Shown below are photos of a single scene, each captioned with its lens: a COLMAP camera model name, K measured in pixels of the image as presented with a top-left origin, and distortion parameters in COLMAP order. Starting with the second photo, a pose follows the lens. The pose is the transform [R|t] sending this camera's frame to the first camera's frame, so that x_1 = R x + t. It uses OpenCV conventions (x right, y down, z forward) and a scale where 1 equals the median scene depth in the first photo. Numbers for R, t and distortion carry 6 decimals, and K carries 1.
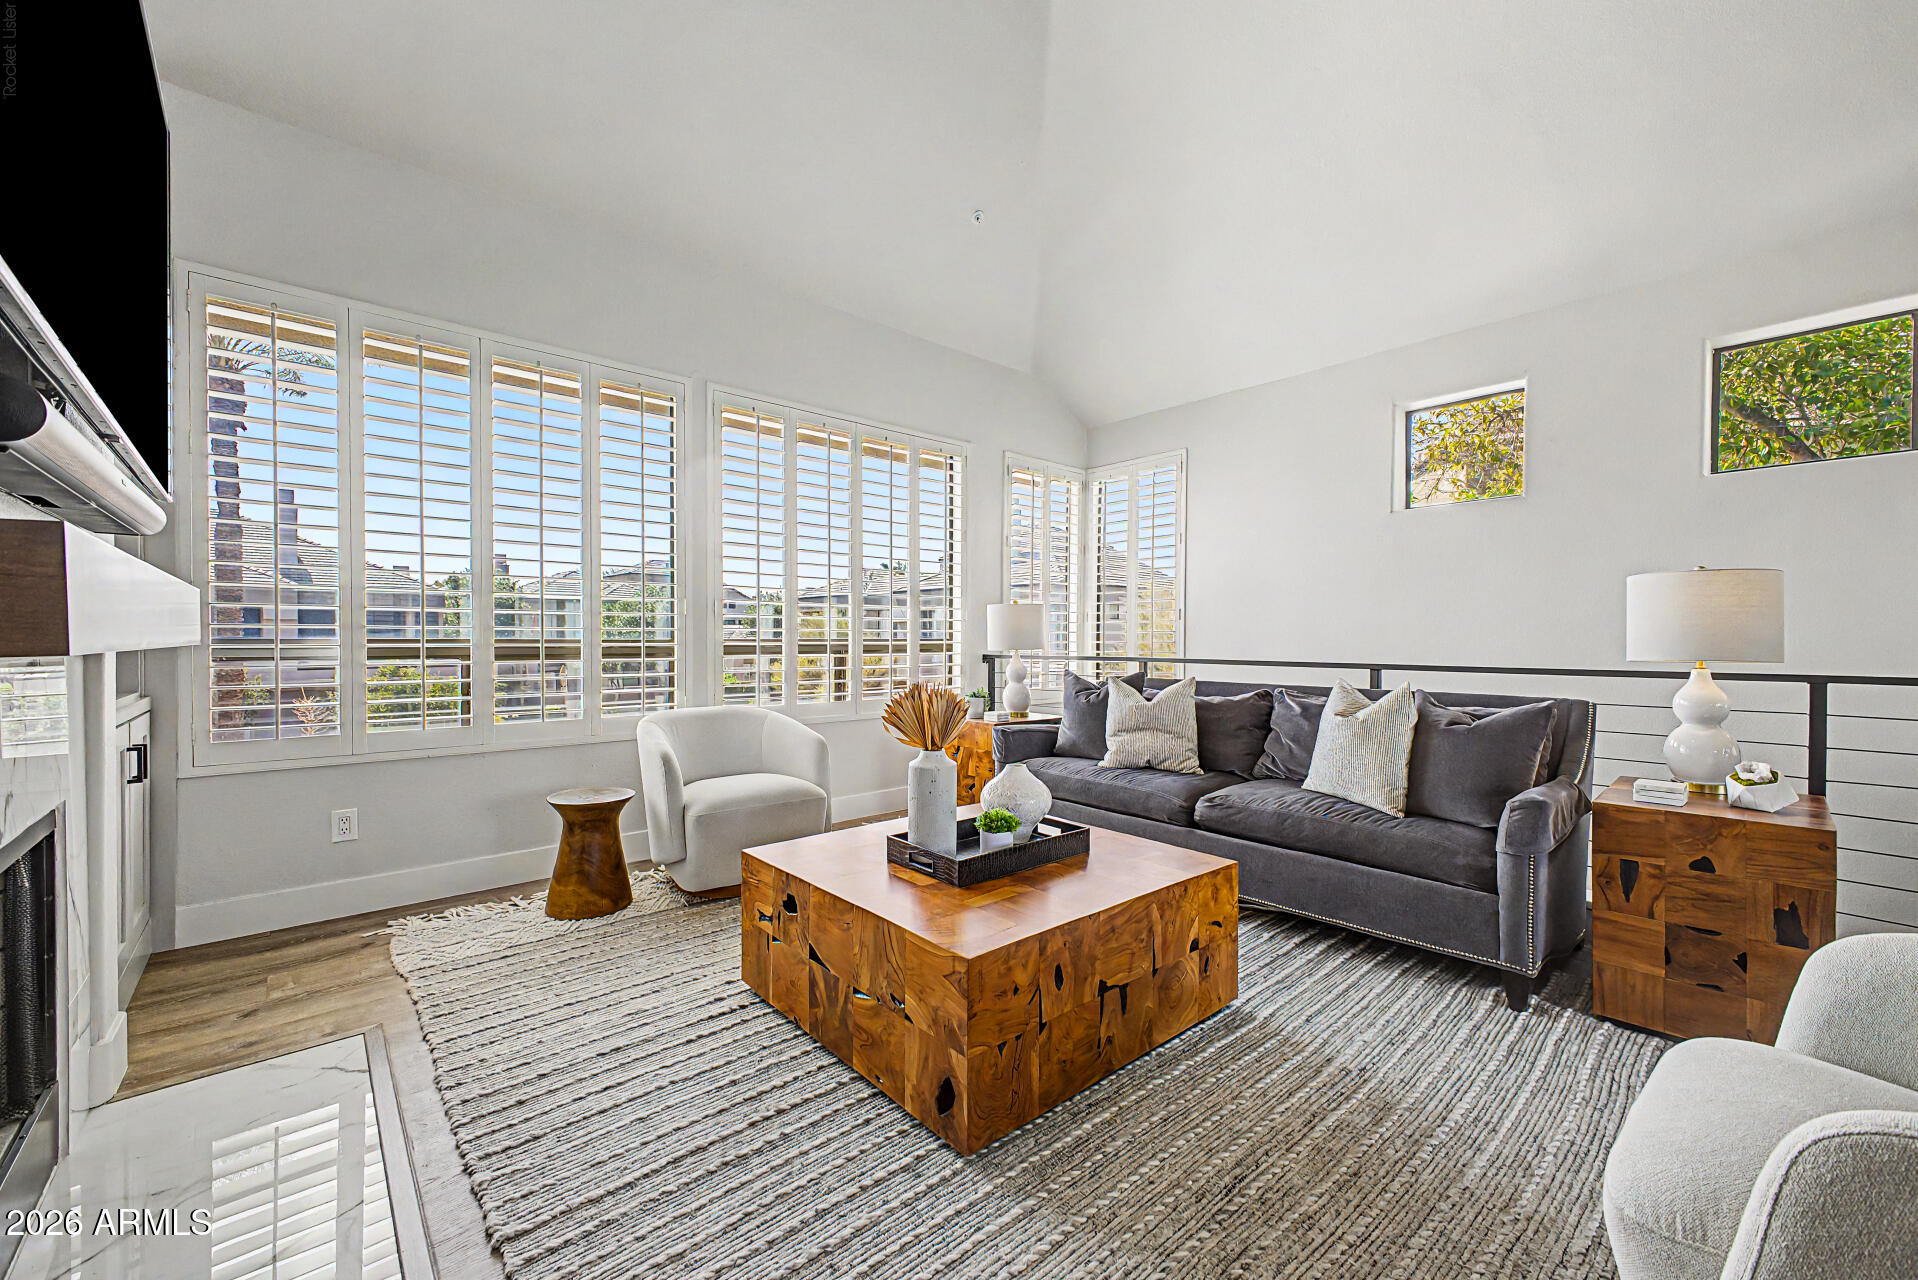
lens RADIAL K [[763.6, 0, 964.3], [0, 763.6, 640.5], [0, 0, 1]] dist [0.017142, -0.005457]
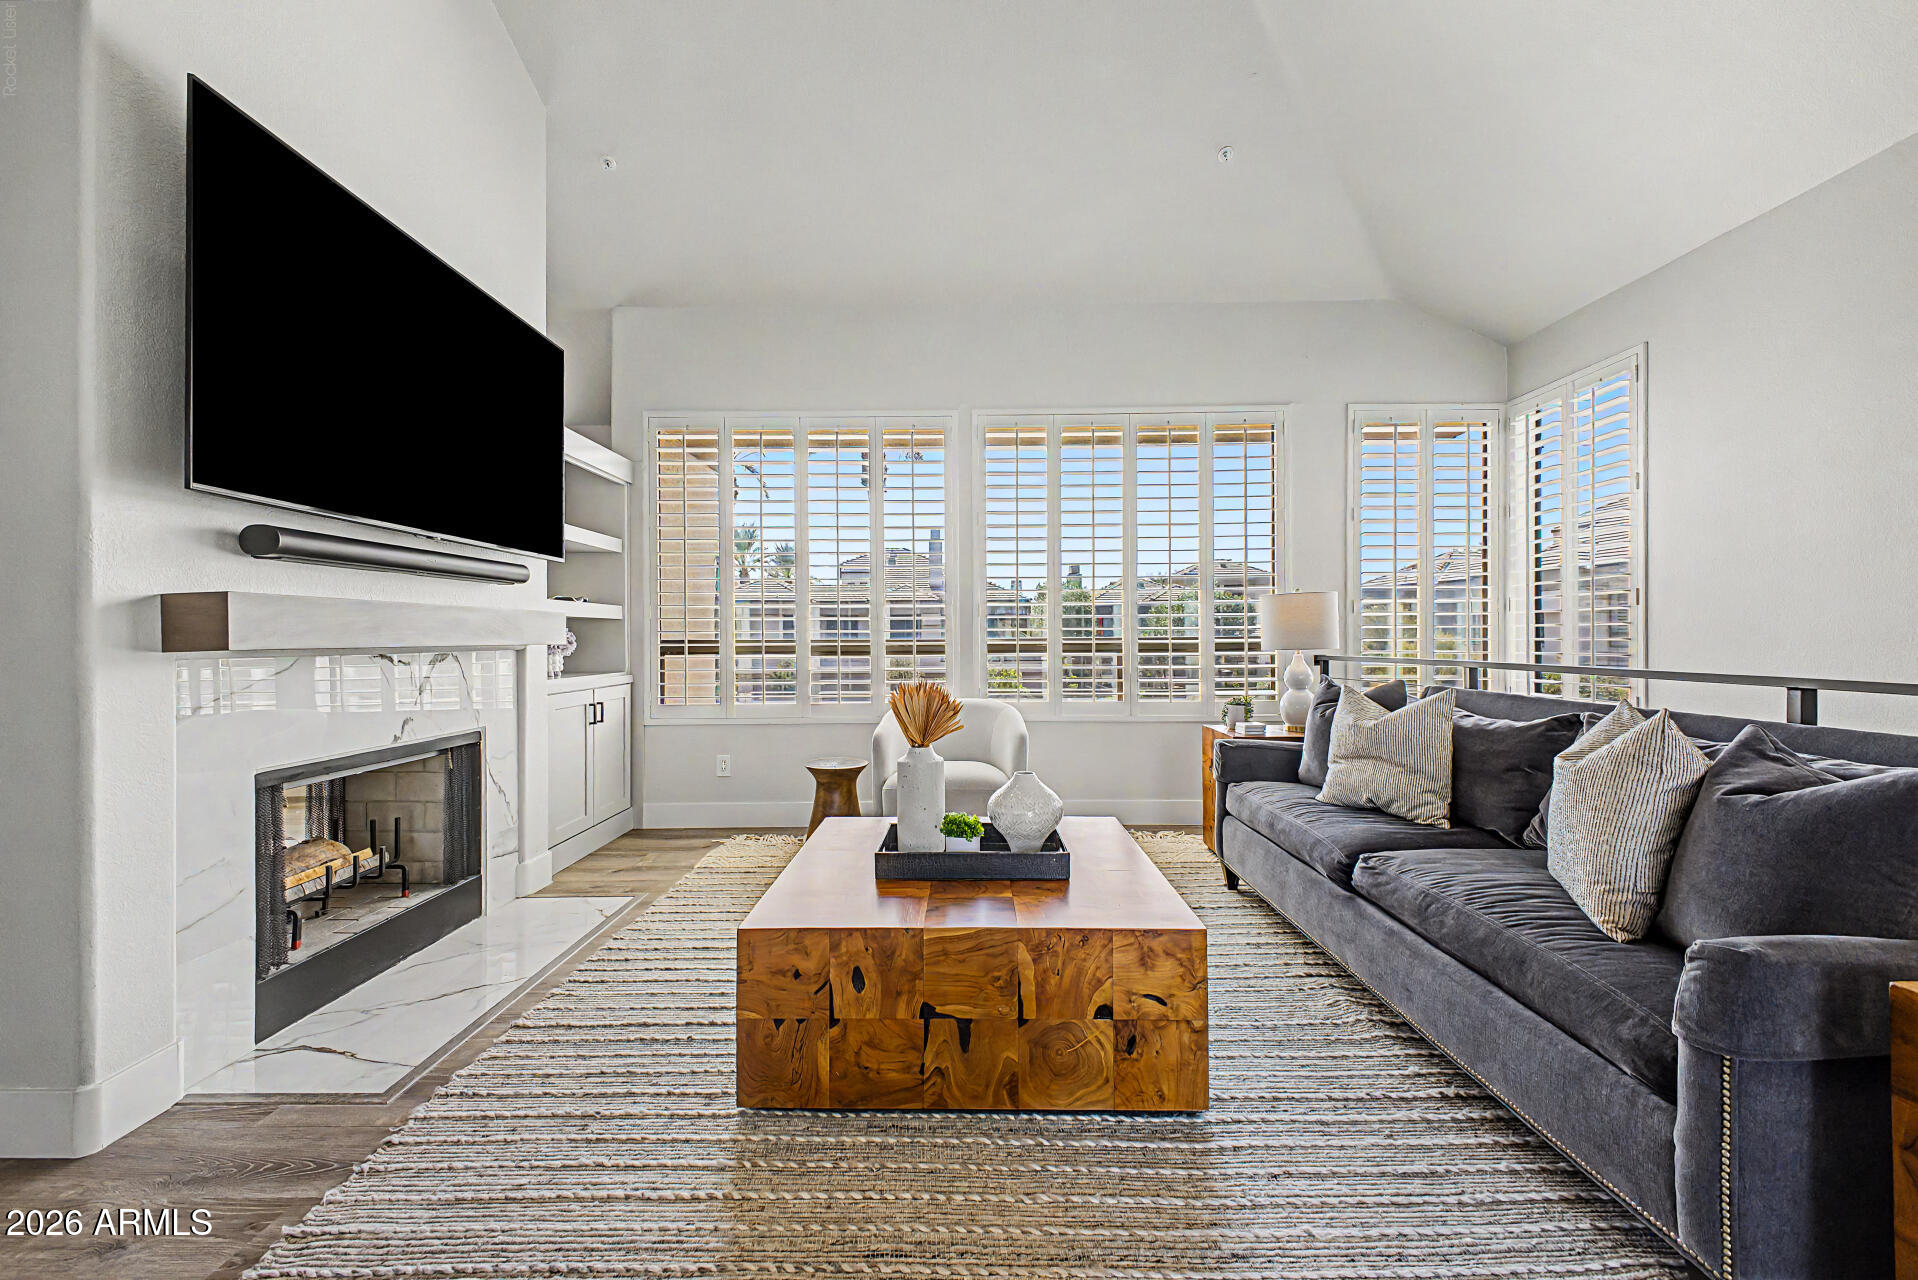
lens RADIAL K [[763.6, 0, 950.8], [0, 763.6, 634.8], [0, 0, 1]] dist [0.017142, -0.005457]
pose [[0.744418, -0.007927, -0.667666, 0.612037], [0.004452, 0.999966, -0.006908, -0.000177], [0.667699, 0.002170, 0.744428, 0.236844]]
